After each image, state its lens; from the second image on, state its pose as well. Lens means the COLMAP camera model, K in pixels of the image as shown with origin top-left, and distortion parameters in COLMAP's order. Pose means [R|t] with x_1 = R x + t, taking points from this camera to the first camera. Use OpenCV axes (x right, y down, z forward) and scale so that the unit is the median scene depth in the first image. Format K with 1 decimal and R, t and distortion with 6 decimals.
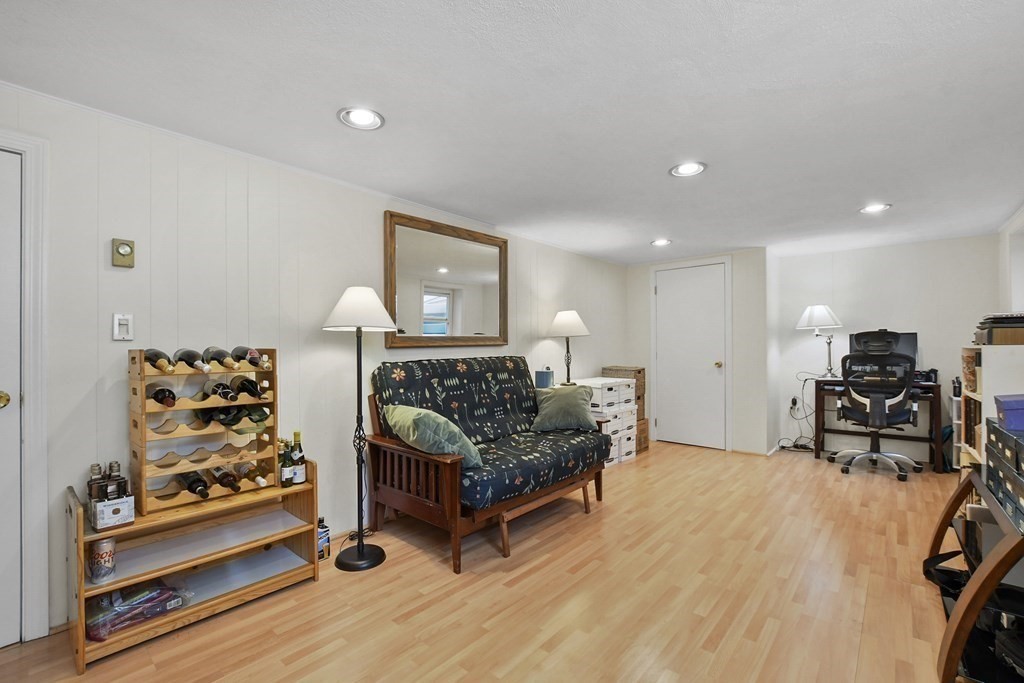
lens RADIAL K [[452.0, 0, 505.9], [0, 452.0, 343.8], [0, 0, 1]] dist [-0.015601, 0.003039]
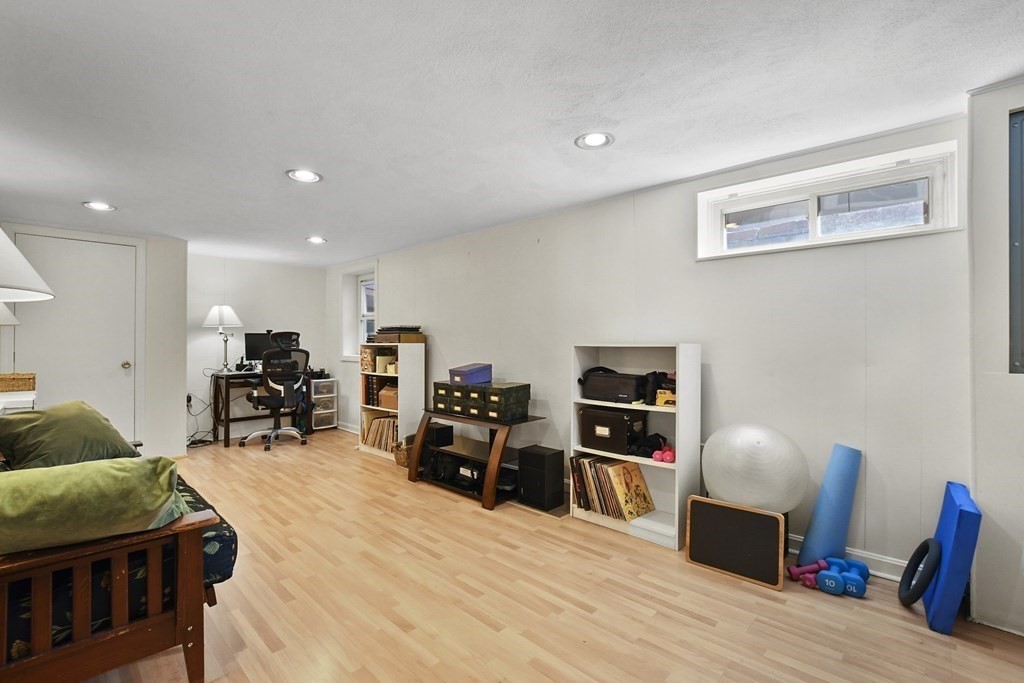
lens RADIAL K [[452.0, 0, 505.5], [0, 452.0, 344.2], [0, 0, 1]] dist [-0.015601, 0.003039]
pose [[0.062240, 0.004181, 0.998052, -0.374580], [-0.007443, 0.999965, -0.003725, 0.006743], [-0.998033, -0.007196, 0.062269, 0.284367]]
